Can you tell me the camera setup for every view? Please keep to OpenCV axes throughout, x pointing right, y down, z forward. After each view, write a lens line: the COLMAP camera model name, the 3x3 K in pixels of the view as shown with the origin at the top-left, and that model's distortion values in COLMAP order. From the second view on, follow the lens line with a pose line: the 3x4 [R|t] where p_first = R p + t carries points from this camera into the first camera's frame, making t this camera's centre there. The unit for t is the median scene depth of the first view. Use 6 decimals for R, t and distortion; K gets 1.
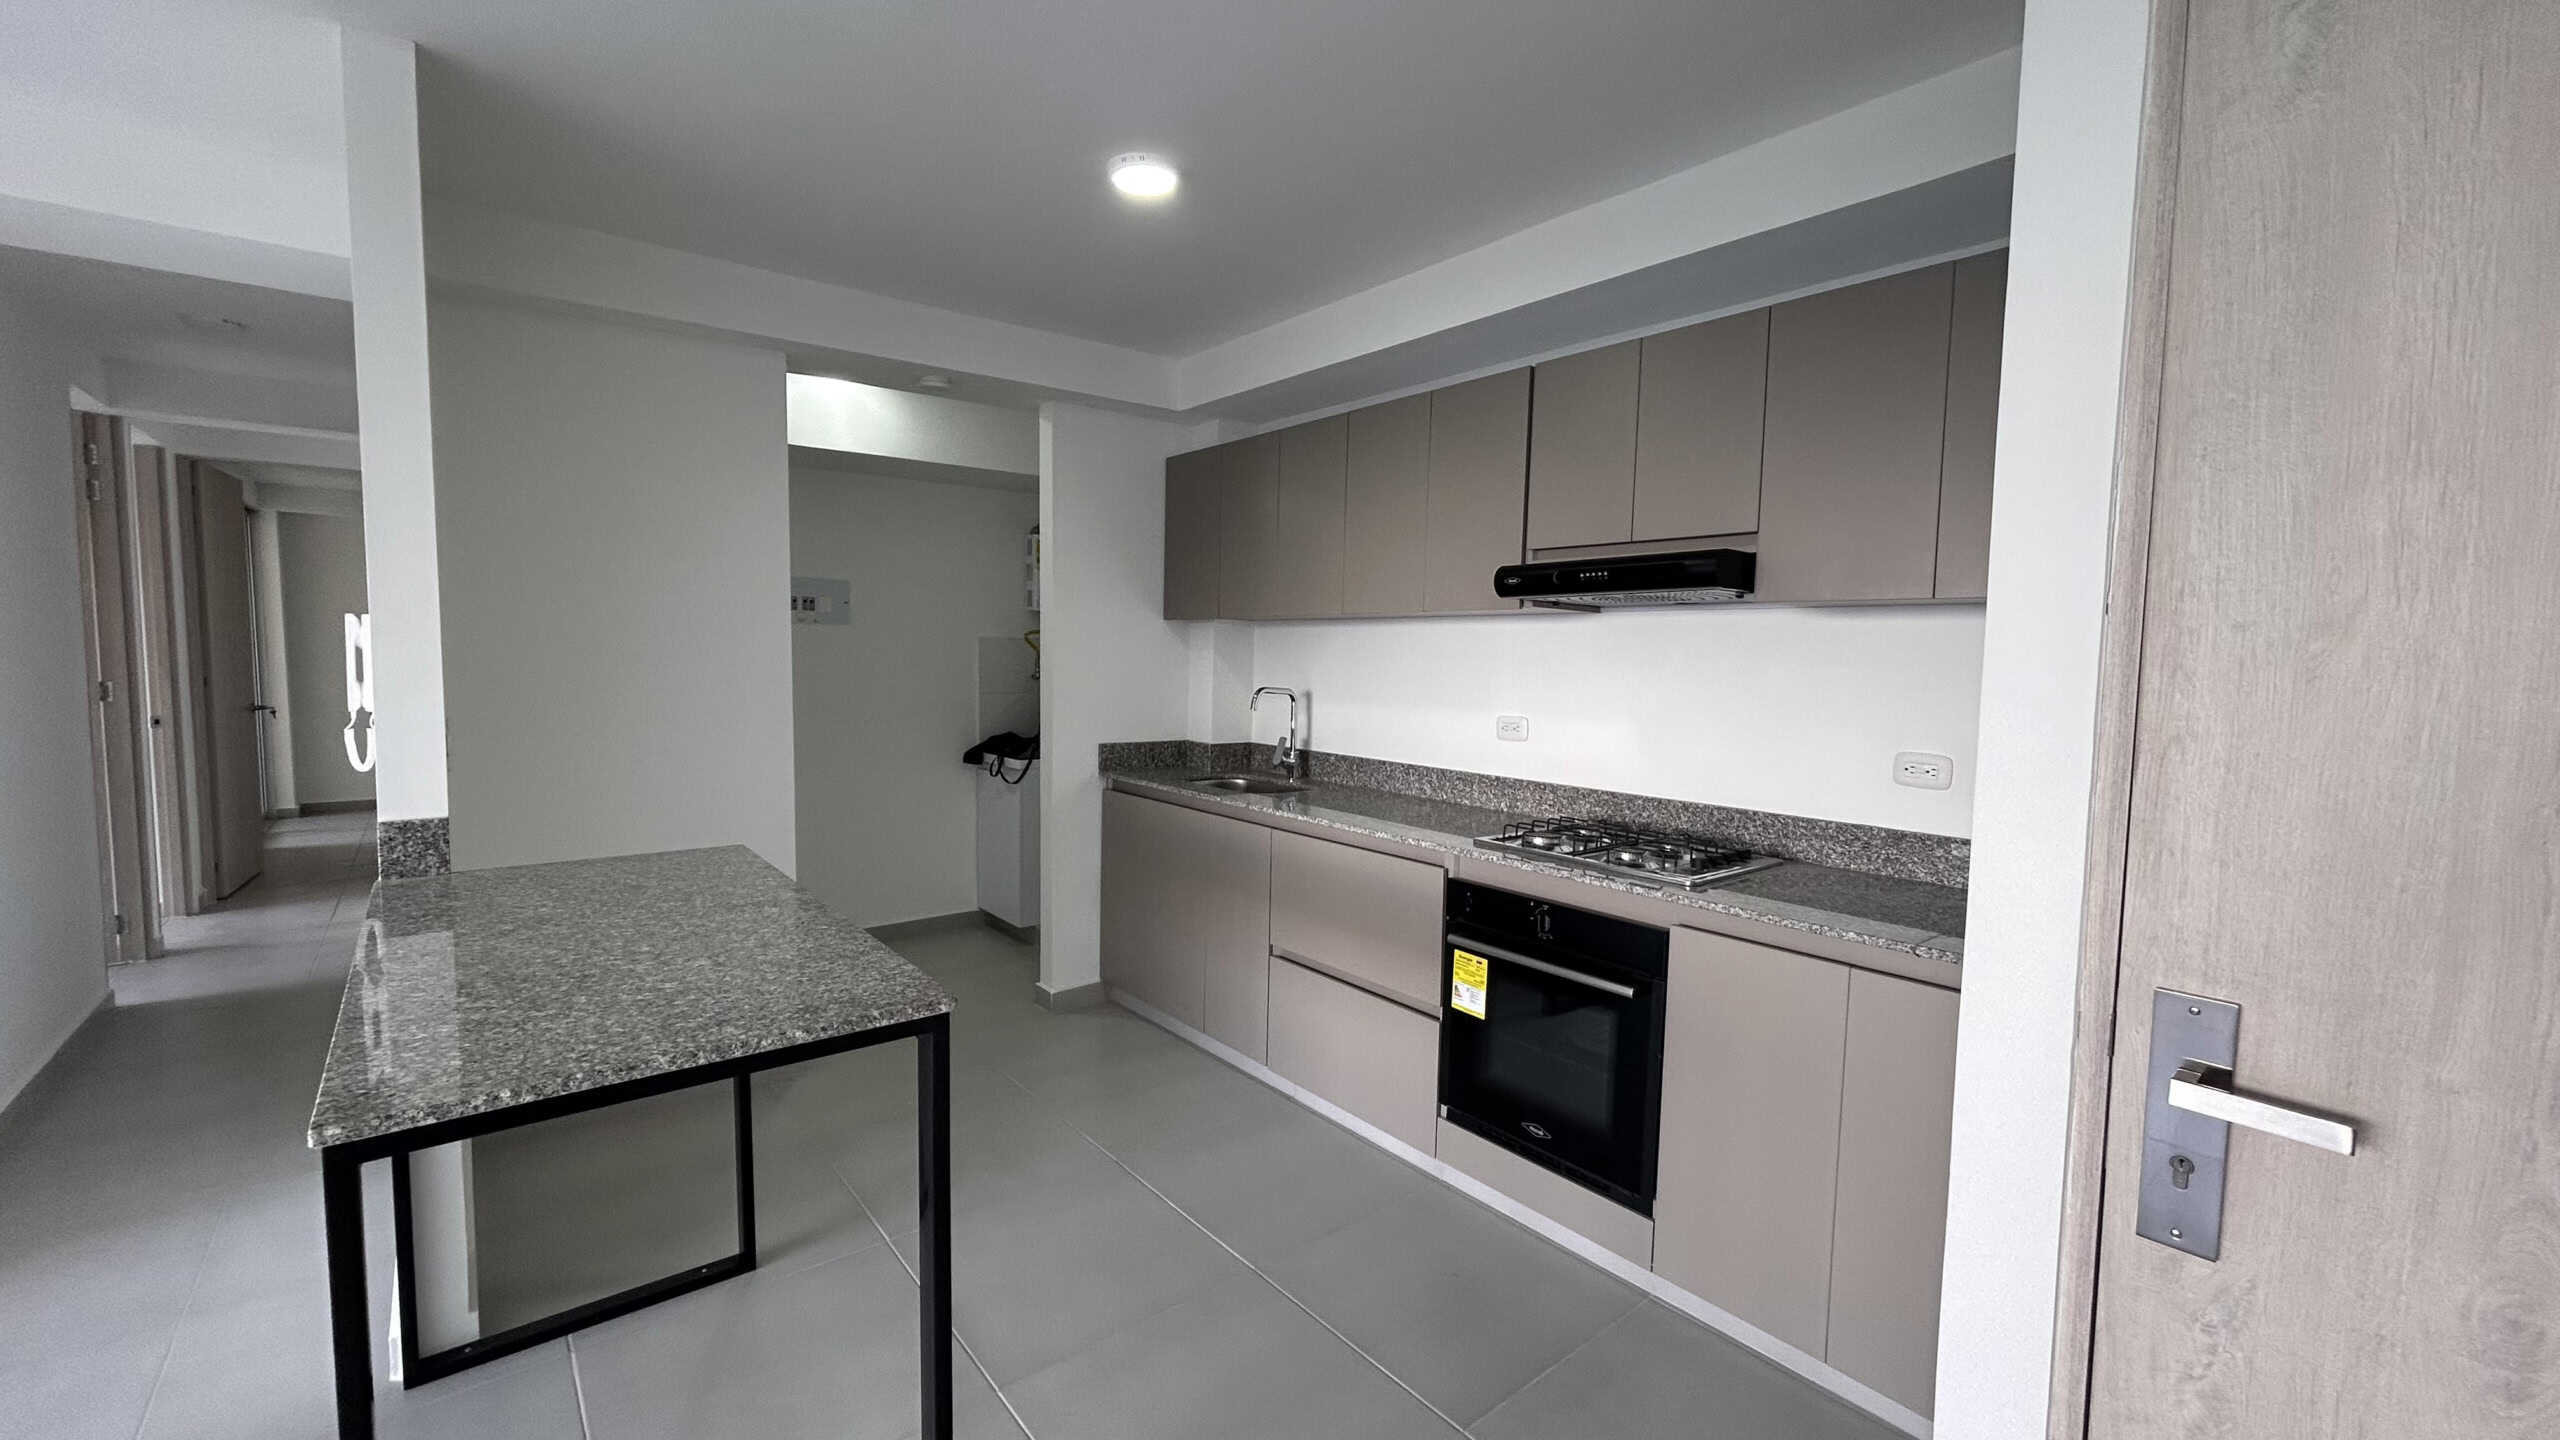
lens RADIAL K [[1029.2, 0, 1277.3], [0, 1029.2, 719.1], [0, 0, 1]] dist [0.002571, -0.001977]
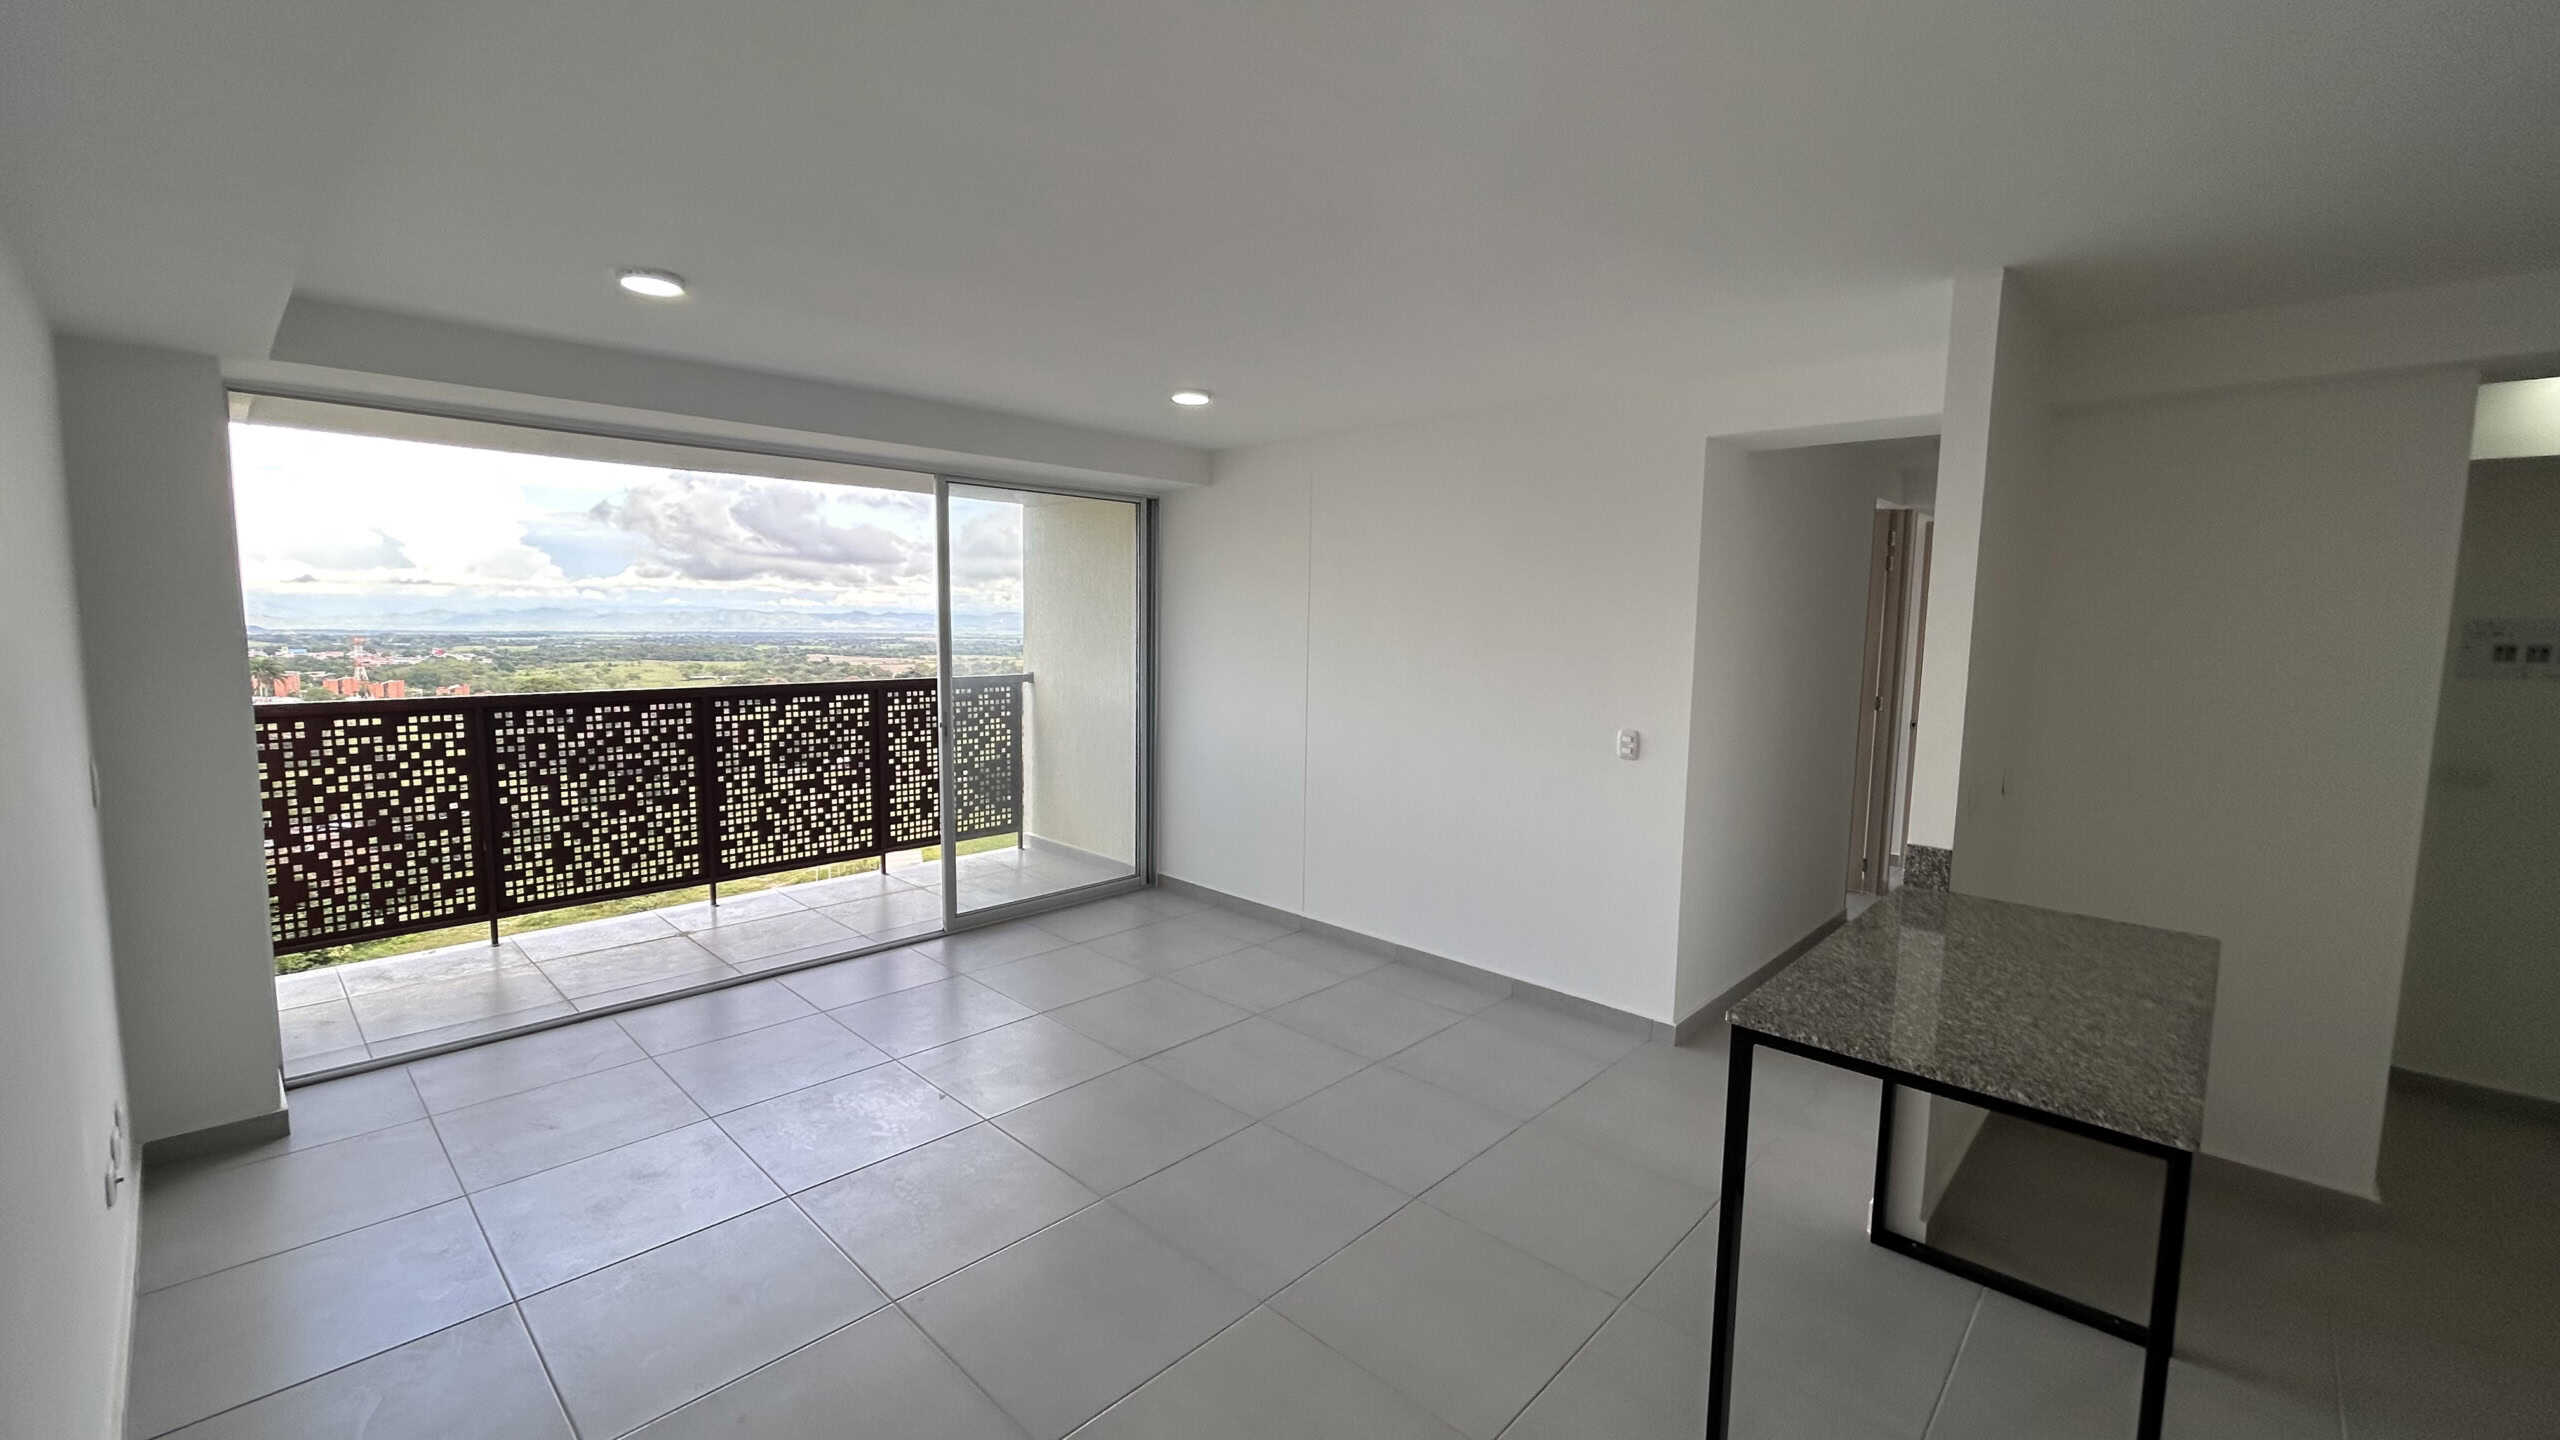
lens RADIAL K [[1029.2, 0, 1277.6], [0, 1029.2, 719.6], [0, 0, 1]] dist [0.002571, -0.001977]
pose [[0.133564, 0.090801, -0.986872, 0.383156], [-0.087649, 0.992974, 0.079500, -0.104518], [0.987157, 0.075880, 0.140584, -0.055873]]
